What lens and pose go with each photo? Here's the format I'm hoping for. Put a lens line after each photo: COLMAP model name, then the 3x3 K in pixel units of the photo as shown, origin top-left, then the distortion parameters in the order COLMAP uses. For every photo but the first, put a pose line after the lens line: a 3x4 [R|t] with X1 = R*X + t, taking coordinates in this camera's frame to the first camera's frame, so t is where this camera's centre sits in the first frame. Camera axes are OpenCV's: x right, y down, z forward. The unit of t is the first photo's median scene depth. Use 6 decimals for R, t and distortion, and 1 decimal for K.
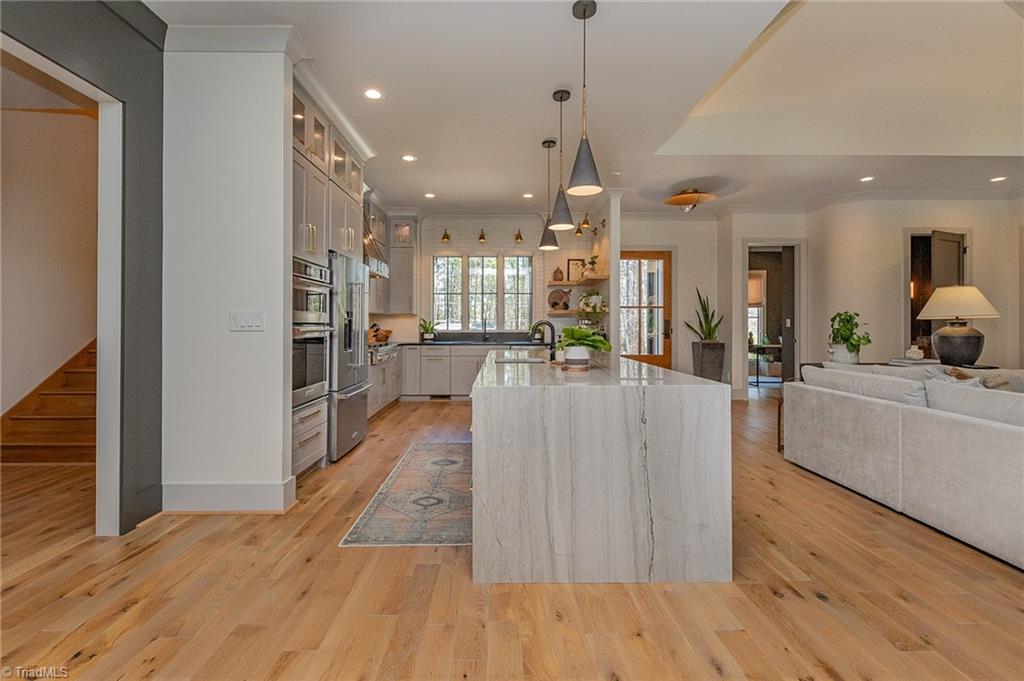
lens RADIAL K [[450.8, 0, 505.5], [0, 450.8, 326.8], [0, 0, 1]] dist [0.000699, -0.000357]
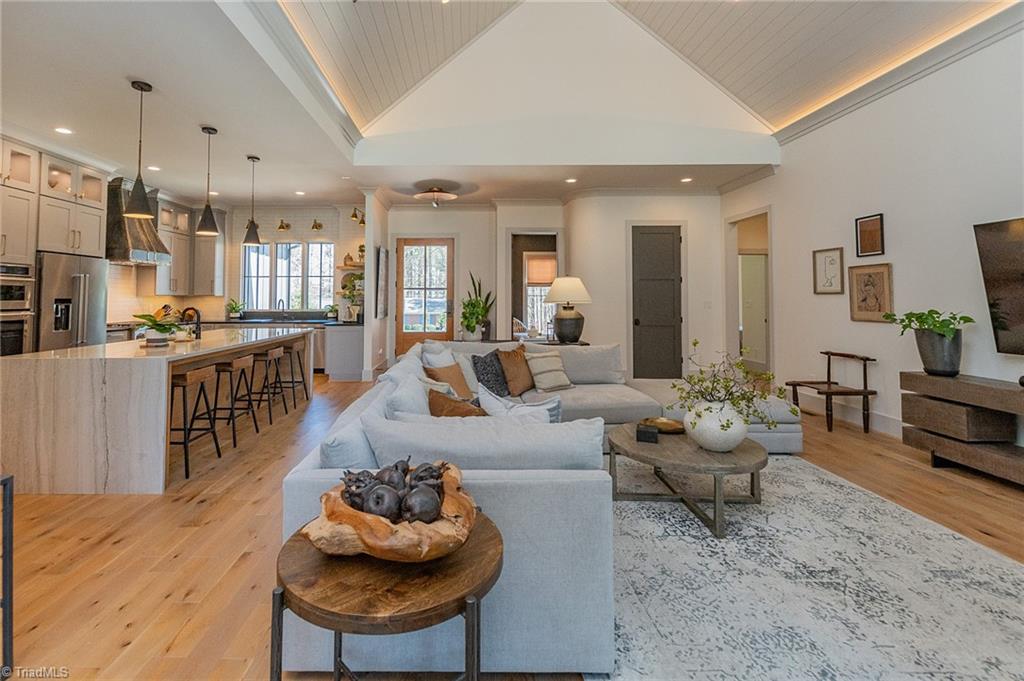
lens RADIAL K [[461.6, 0, 458.6], [0, 461.6, 281.7], [0, 0, 1]] dist [0.000626, 0.000059]
pose [[0.999913, -0.001840, -0.013023, 0.484493], [0.001319, 0.999203, -0.039884, -0.018362], [0.013086, 0.039864, 0.999119, -0.163200]]
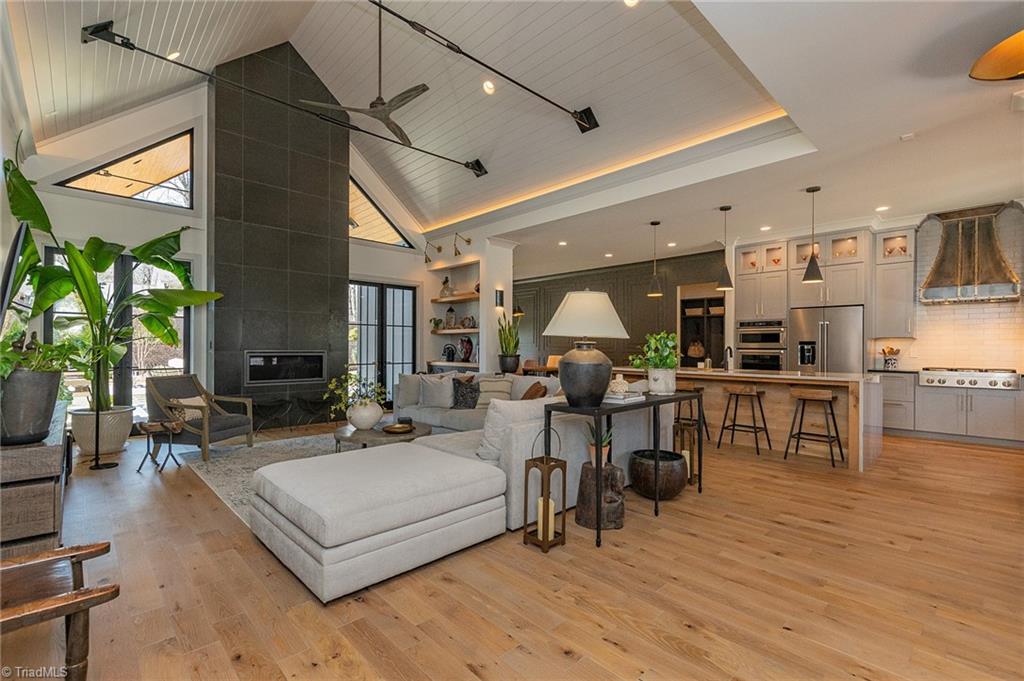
lens RADIAL K [[448.7, 0, 514.3], [0, 448.7, 341.8], [0, 0, 1]] dist [0.000571, -0.000706]
pose [[-0.723393, -0.013395, -0.690306, 1.013232], [-0.008675, 0.999909, -0.010312, -0.003866], [0.690382, -0.001471, -0.723444, 0.928577]]
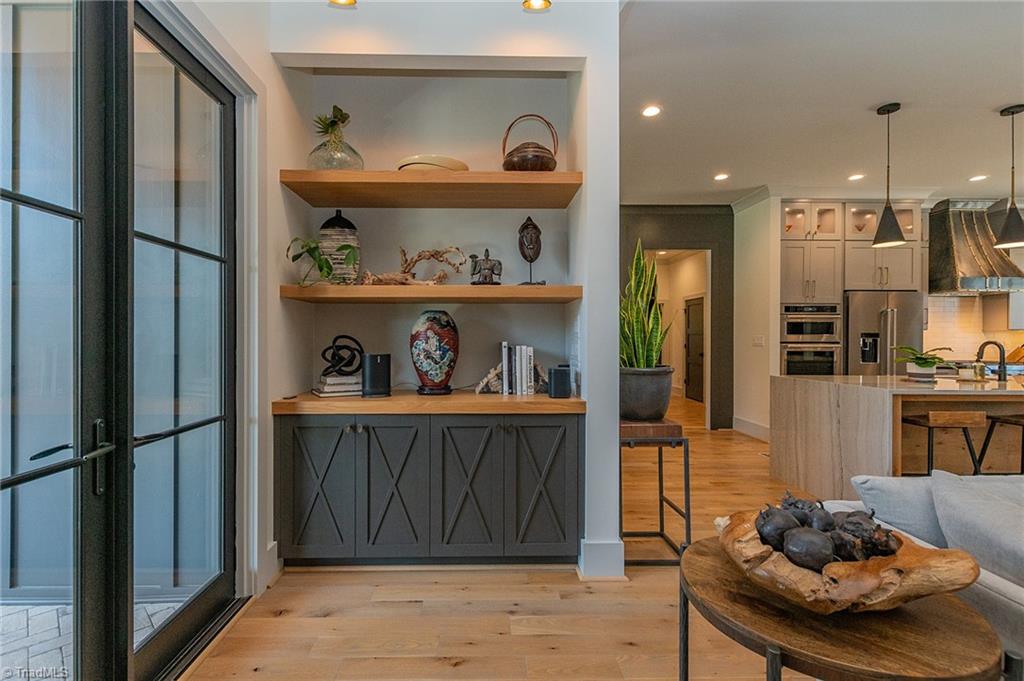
lens RADIAL K [[455.8, 0, 490.3], [0, 455.8, 338.0], [0, 0, 1]] dist [0.001659, -0.000030]
pose [[0.013872, -0.001212, -0.999903, 0.624925], [-0.005775, 0.999982, -0.001292, -0.007221], [0.999887, 0.005792, 0.013865, -0.084199]]
